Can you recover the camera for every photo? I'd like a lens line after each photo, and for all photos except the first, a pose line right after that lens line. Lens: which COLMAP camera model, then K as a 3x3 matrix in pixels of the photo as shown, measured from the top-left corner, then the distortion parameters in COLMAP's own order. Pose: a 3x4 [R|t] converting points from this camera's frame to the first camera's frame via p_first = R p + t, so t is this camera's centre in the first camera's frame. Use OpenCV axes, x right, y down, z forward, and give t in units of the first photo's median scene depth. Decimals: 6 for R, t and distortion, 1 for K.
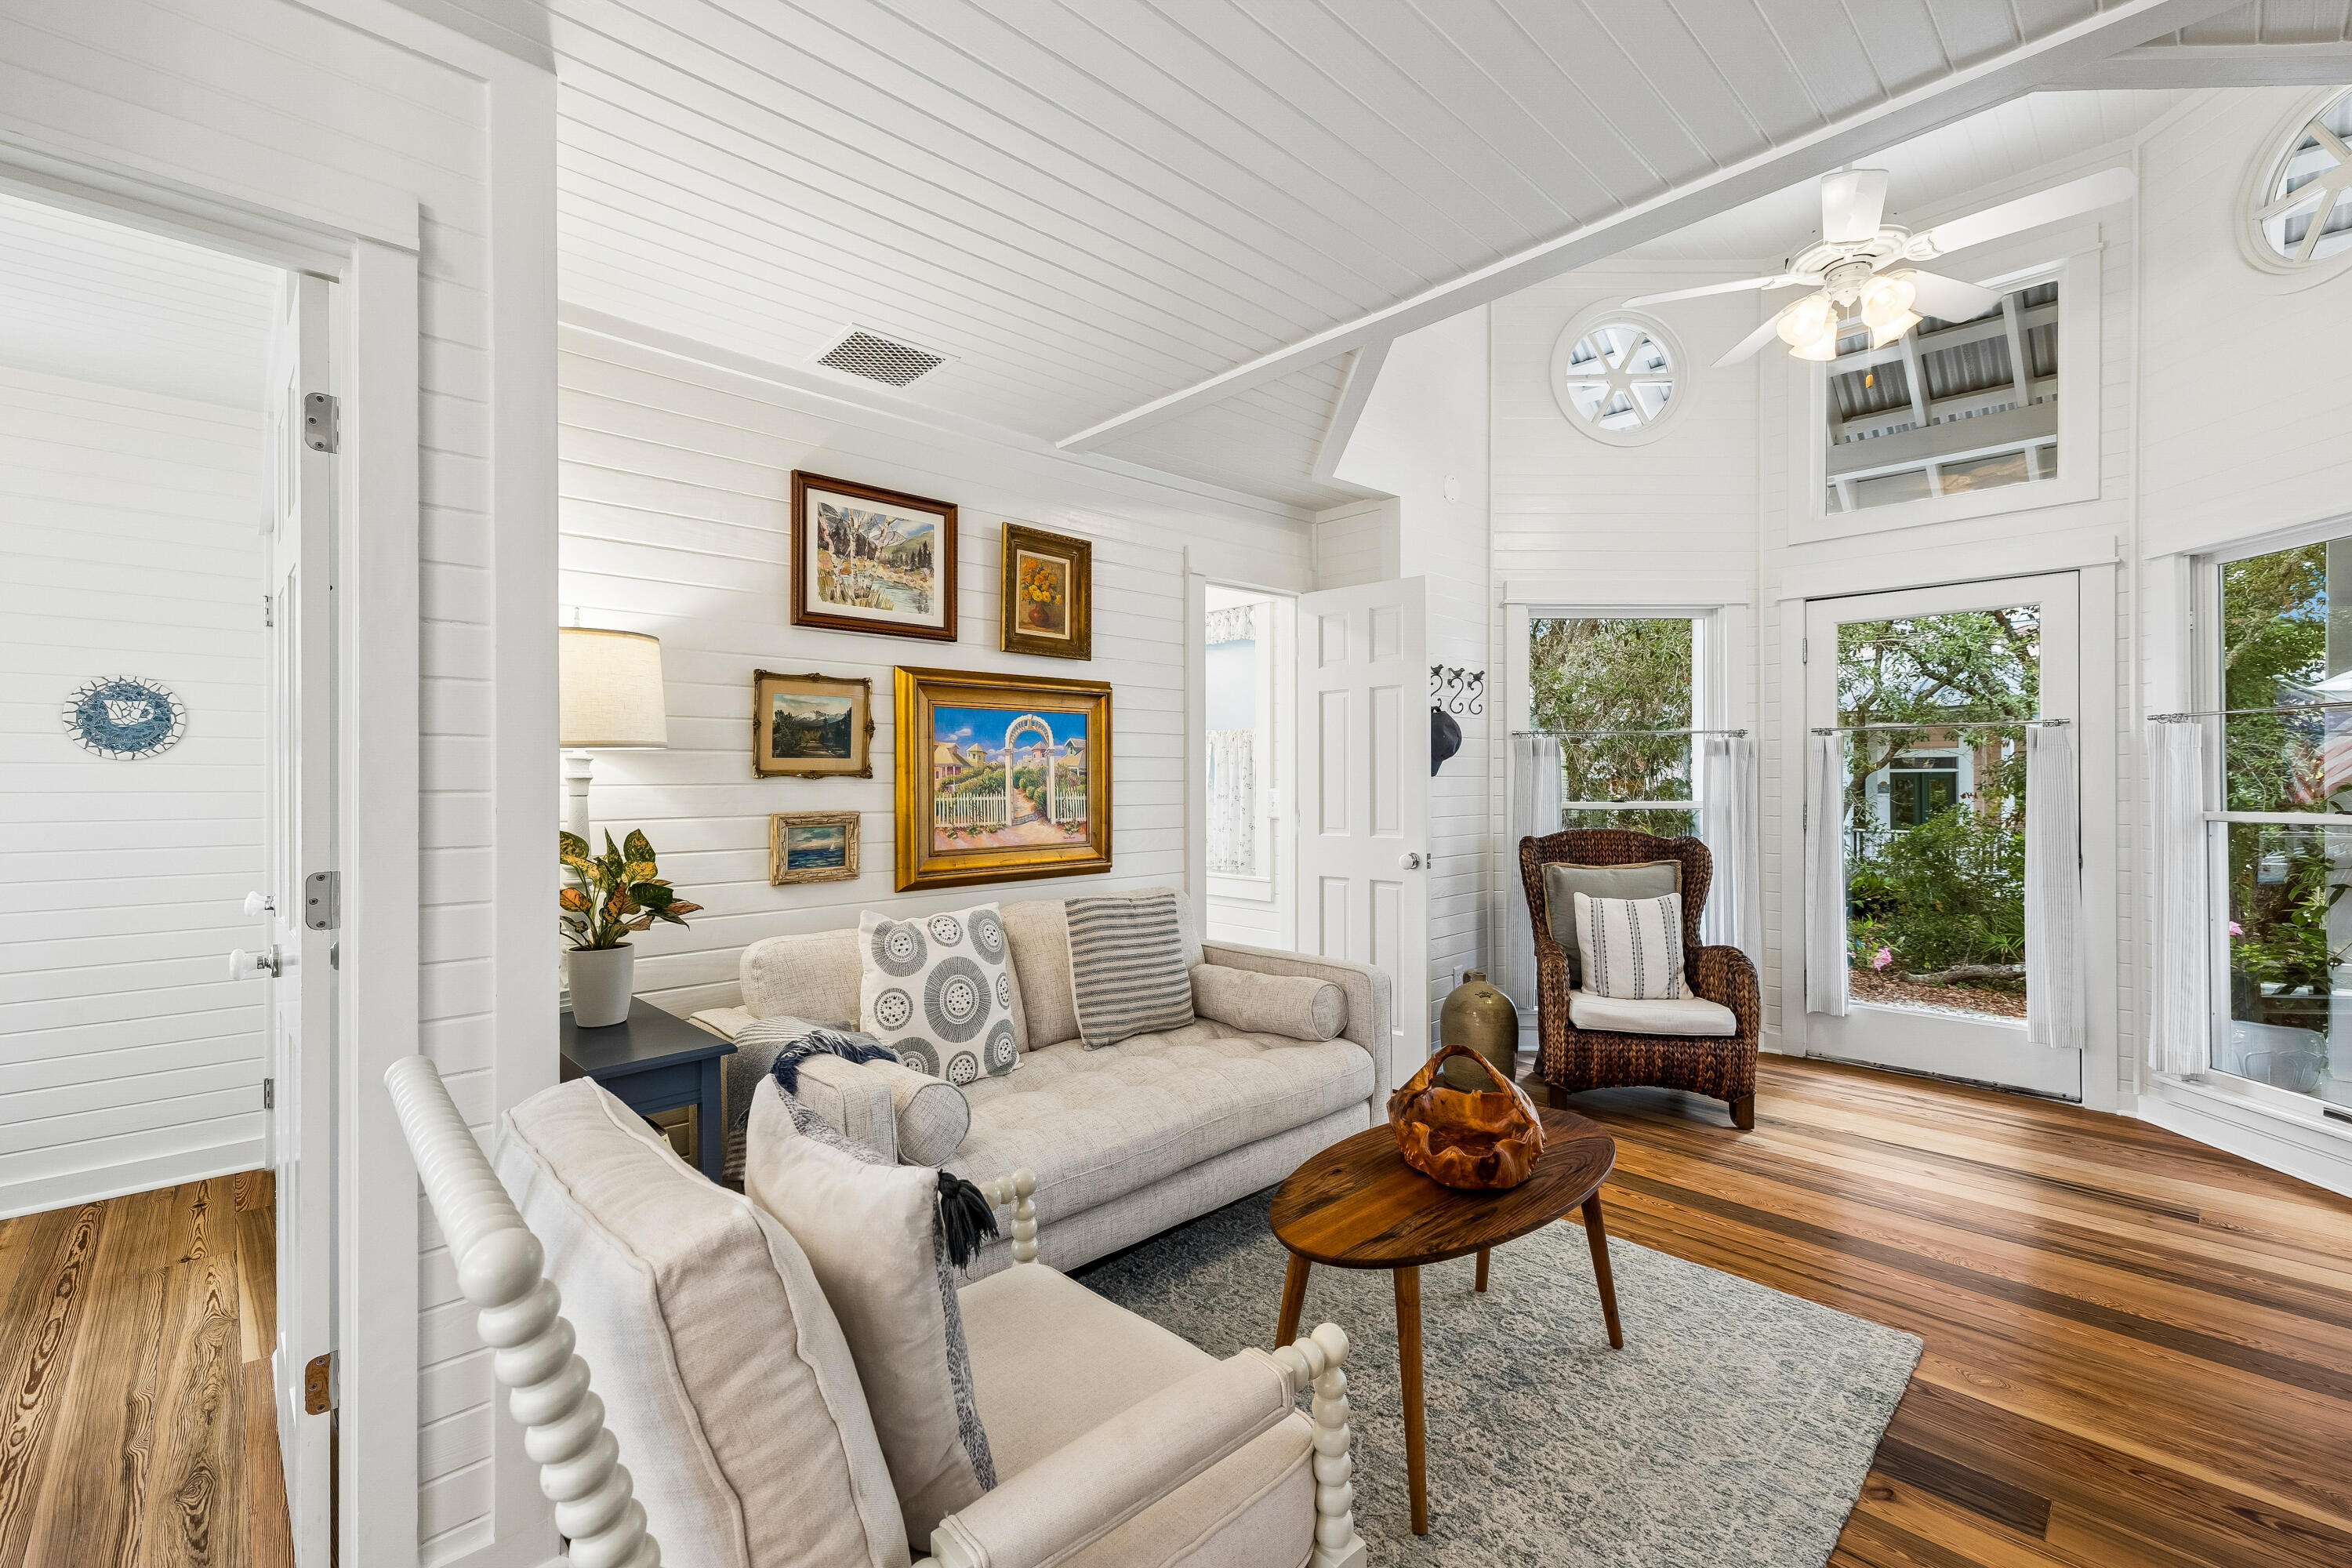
lens RADIAL K [[990.3, 0, 1181.2], [0, 990.3, 777.8], [0, 0, 1]] dist [-0.000507, 0.000032]
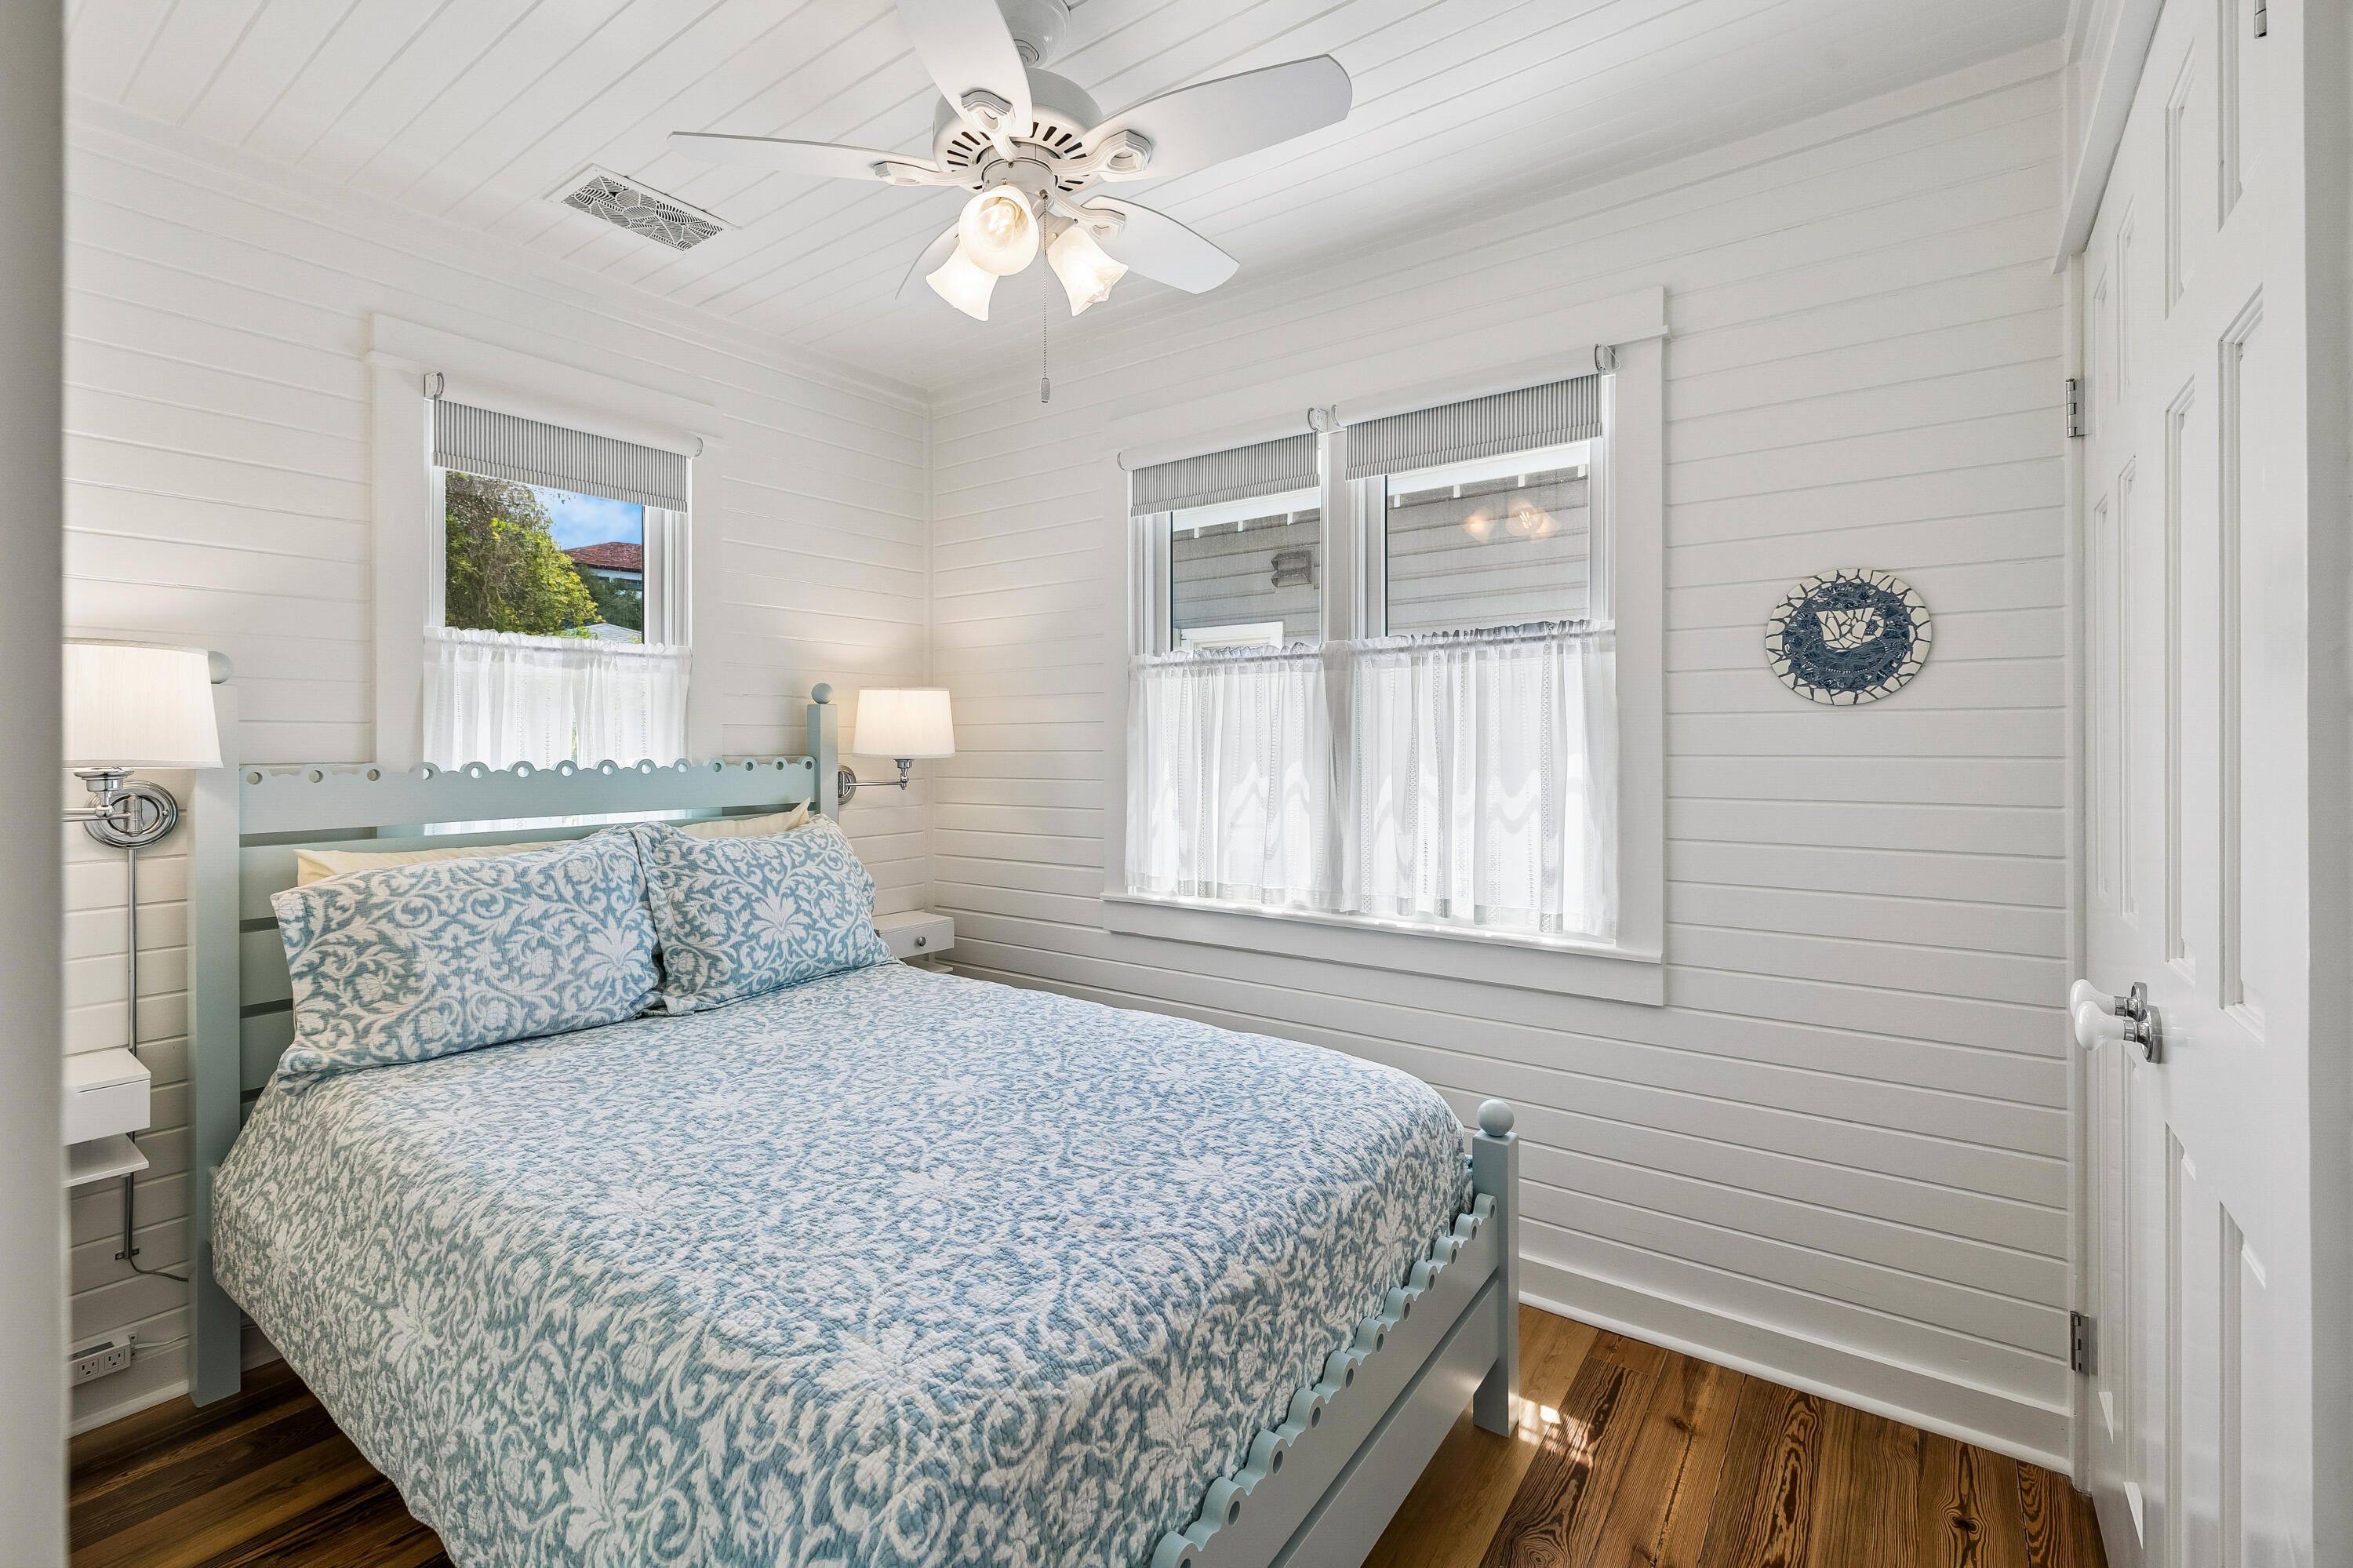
lens RADIAL K [[1037.0, 0, 1109.6], [0, 1037.0, 741.2], [0, 0, 1]] dist [0.000002, 0.000092]
pose [[0.140237, 0.004489, -0.990108, -0.471988], [0.008550, 0.999947, 0.005745, -0.002598], [0.990081, -0.009271, 0.140191, 0.437525]]
